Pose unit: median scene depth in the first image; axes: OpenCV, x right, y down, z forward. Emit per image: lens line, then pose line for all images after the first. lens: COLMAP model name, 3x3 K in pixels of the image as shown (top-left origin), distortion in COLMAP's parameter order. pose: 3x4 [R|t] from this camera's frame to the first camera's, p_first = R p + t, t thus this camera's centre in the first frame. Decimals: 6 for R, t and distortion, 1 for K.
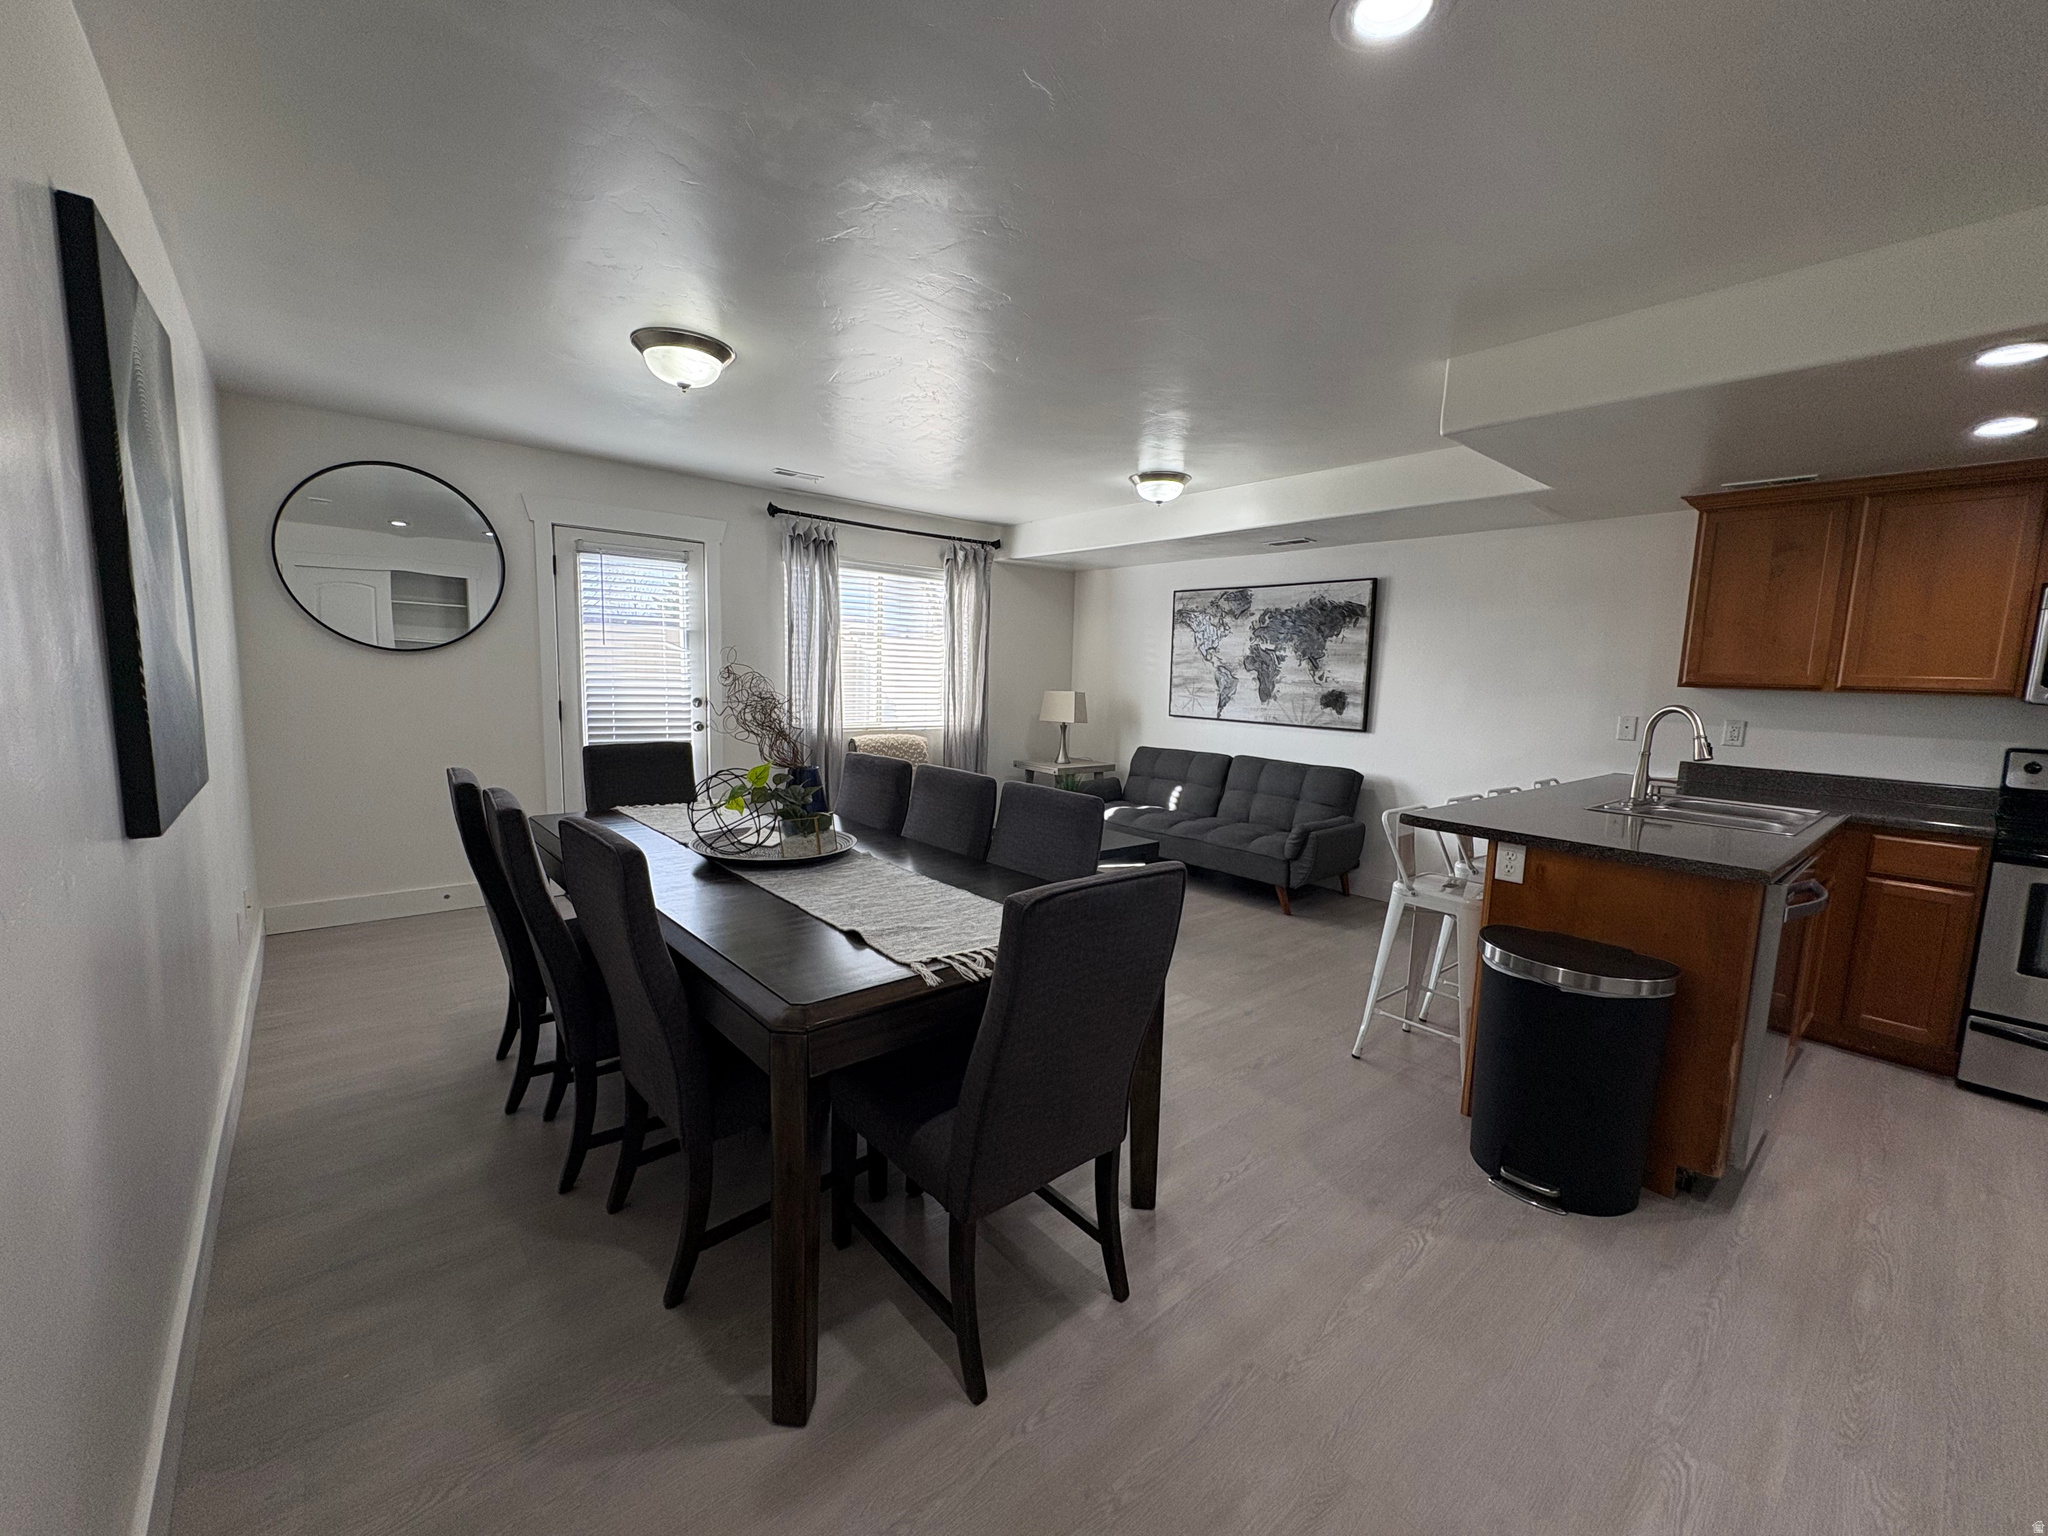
lens RADIAL K [[810.8, 0, 1024.0], [0, 810.8, 768.0], [0, 0, 1]] dist [0.001392, 0.000471]
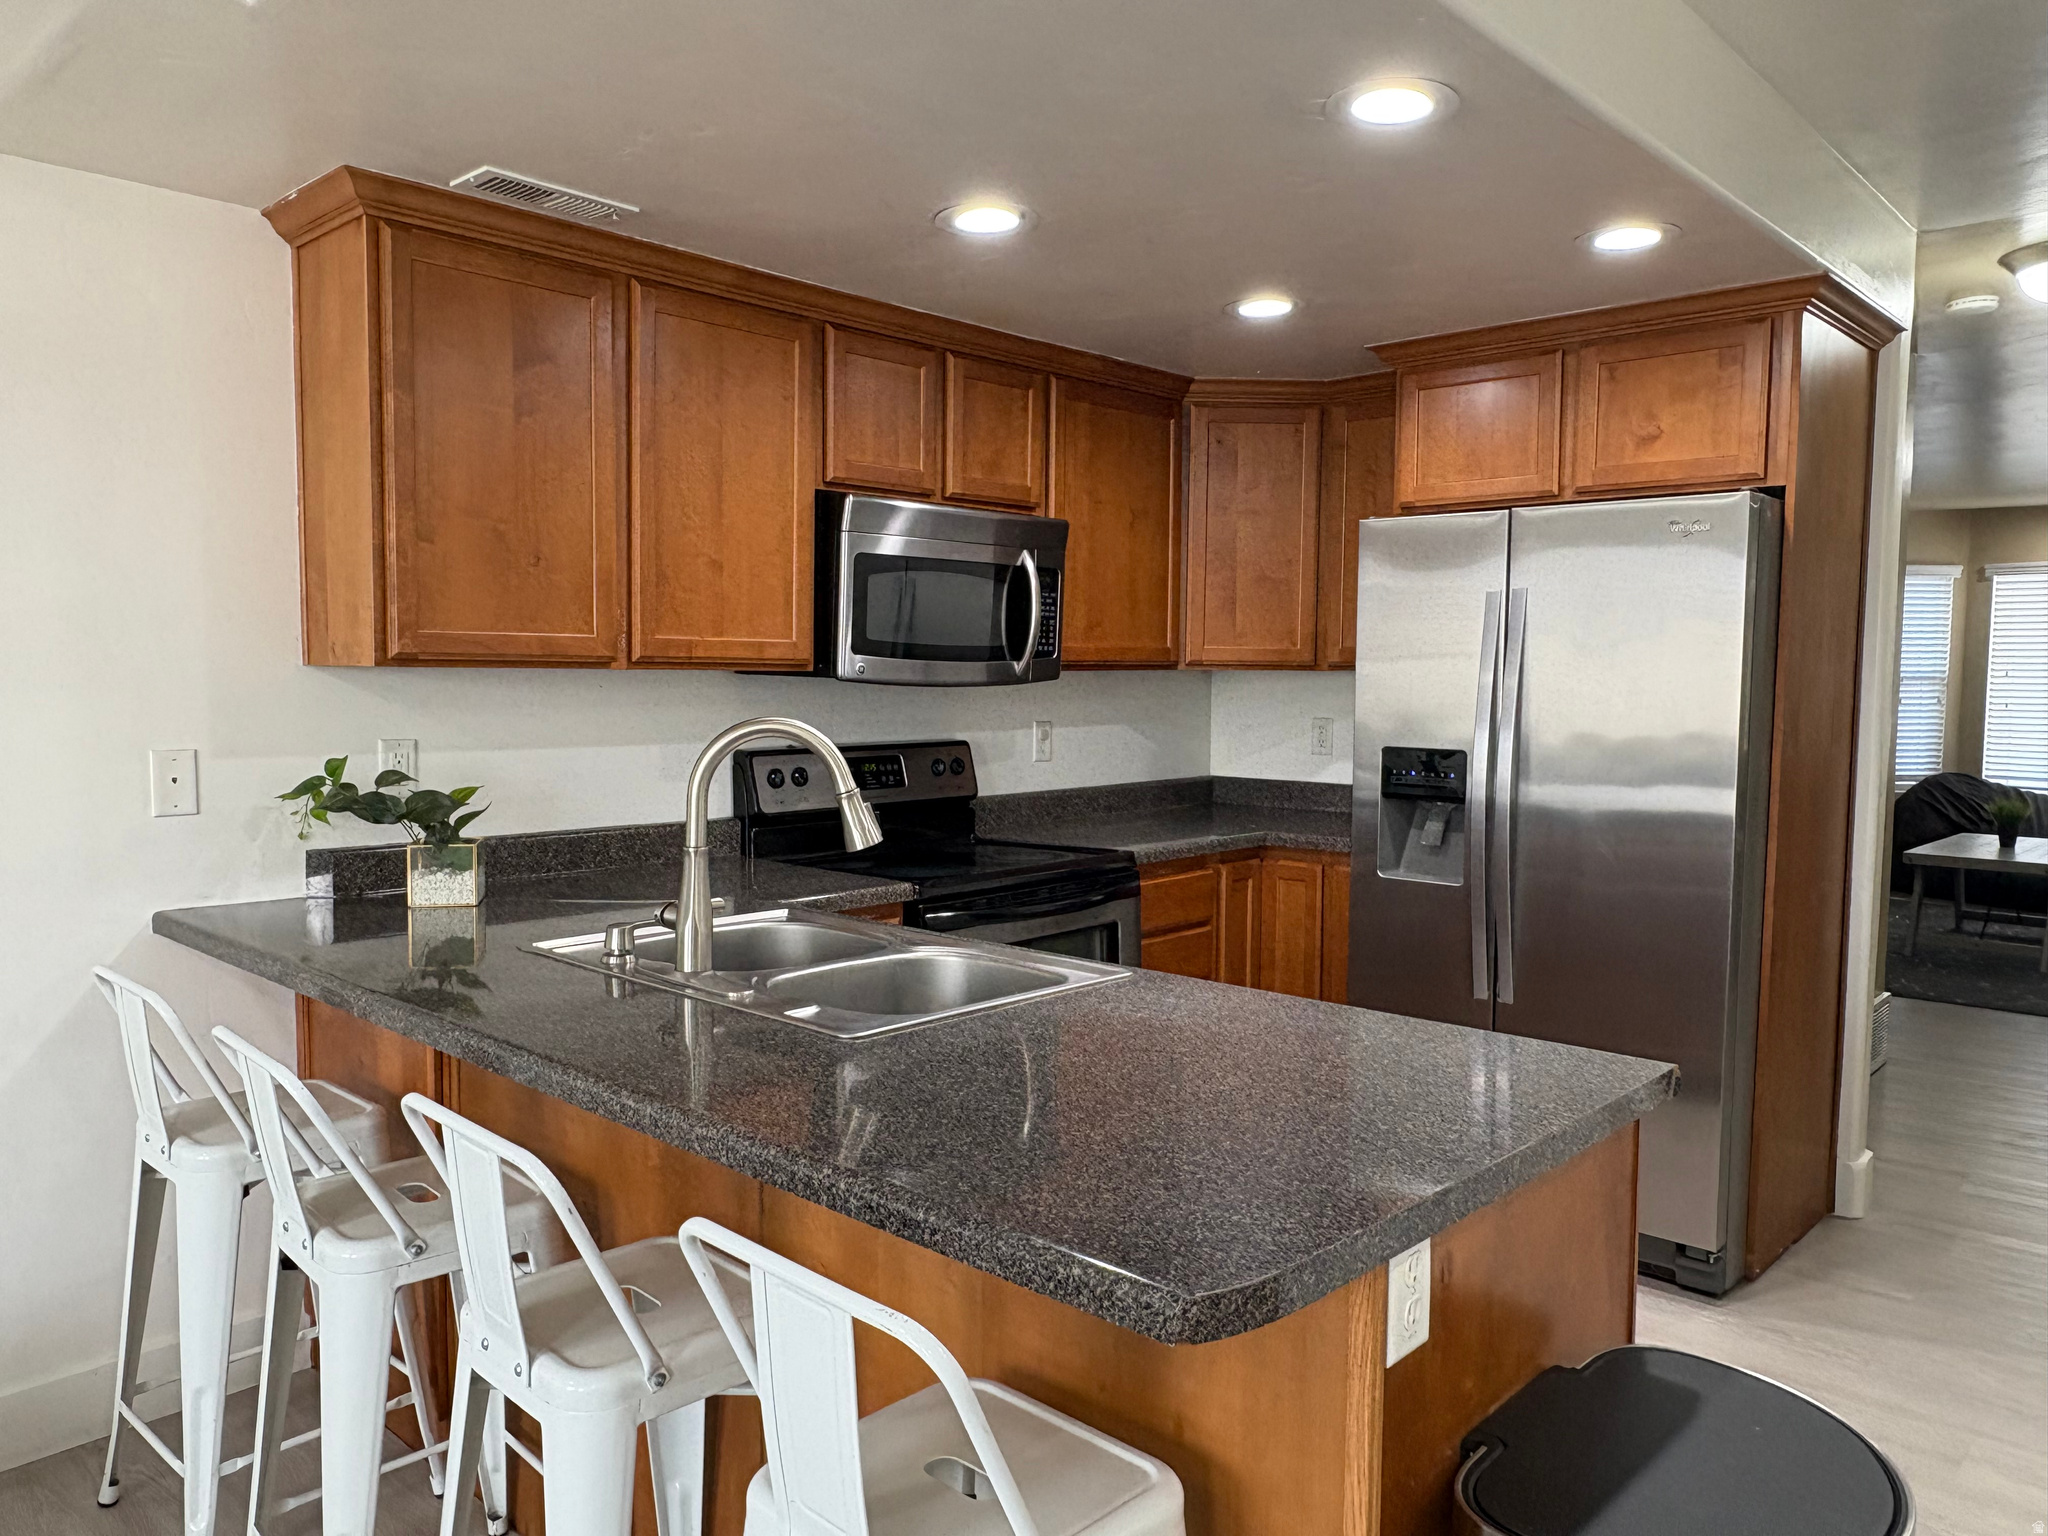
lens RADIAL K [[1445.1, 0, 1024.0], [0, 1445.1, 768.0], [0, 0, 1]] dist [0.000357, 0.000110]
pose [[-0.106154, -0.101849, 0.989120, 0.056247], [0.105008, 0.988030, 0.113007, -0.065215], [-0.988790, 0.115862, -0.094188, 0.512819]]
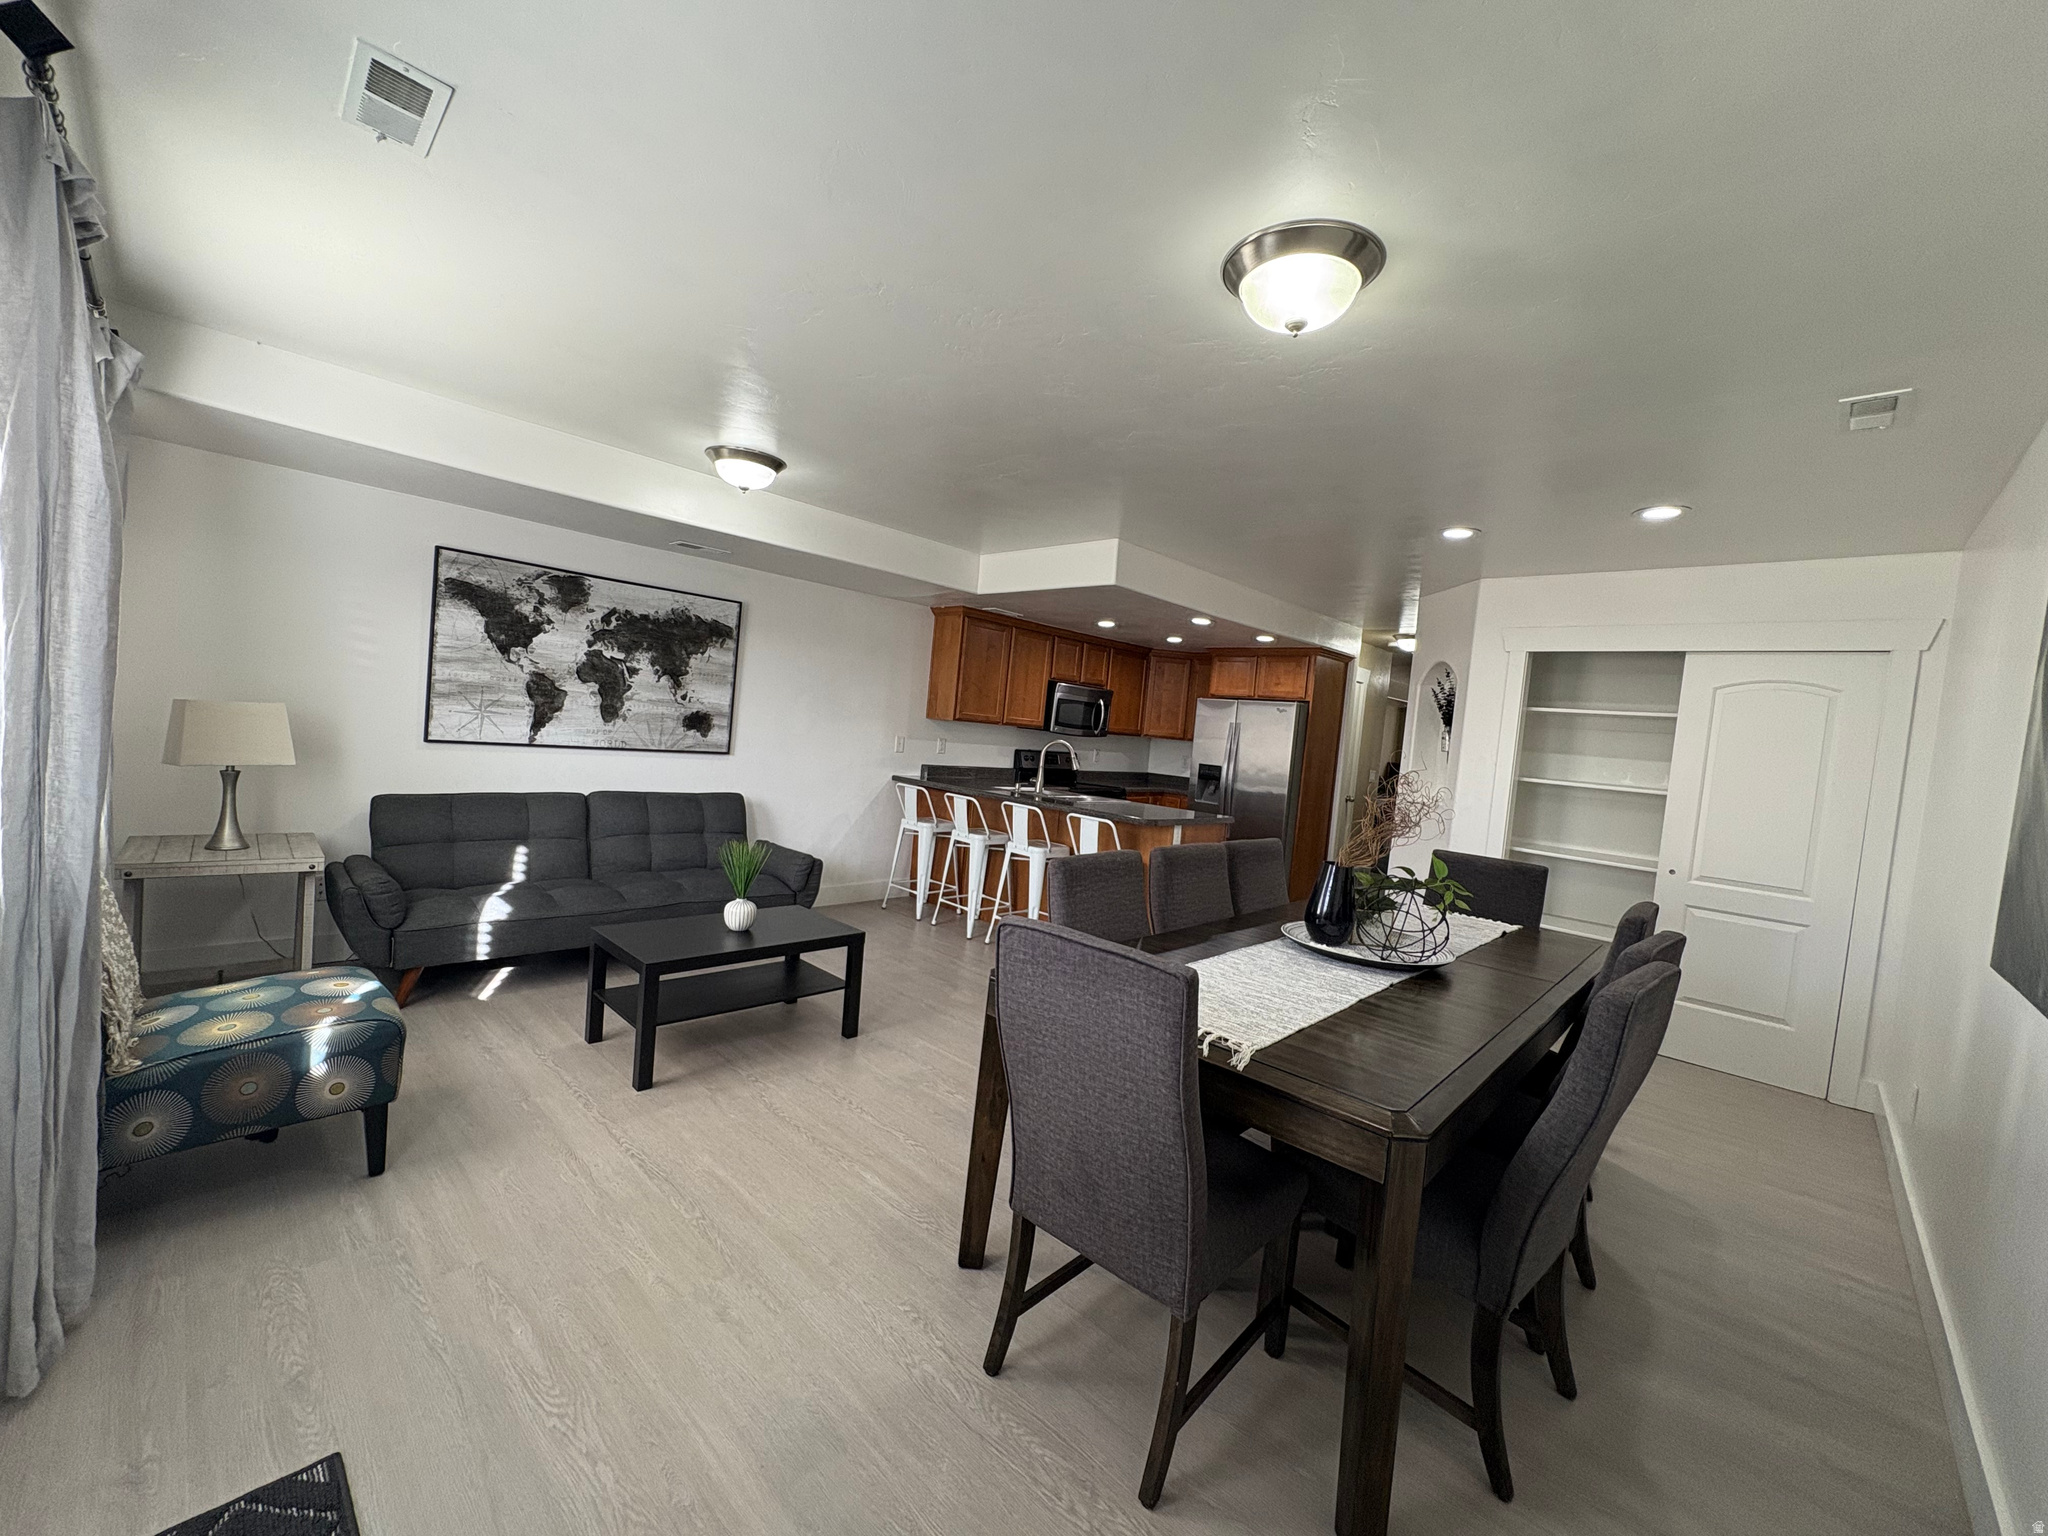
lens RADIAL K [[810.8, 0, 1024.0], [0, 810.8, 768.0], [0, 0, 1]] dist [0.001392, 0.000471]
pose [[-0.081566, -0.093709, 0.992253, -0.556178], [0.023495, 0.995113, 0.095911, -0.106125], [-0.996391, 0.031136, -0.078966, 0.664347]]
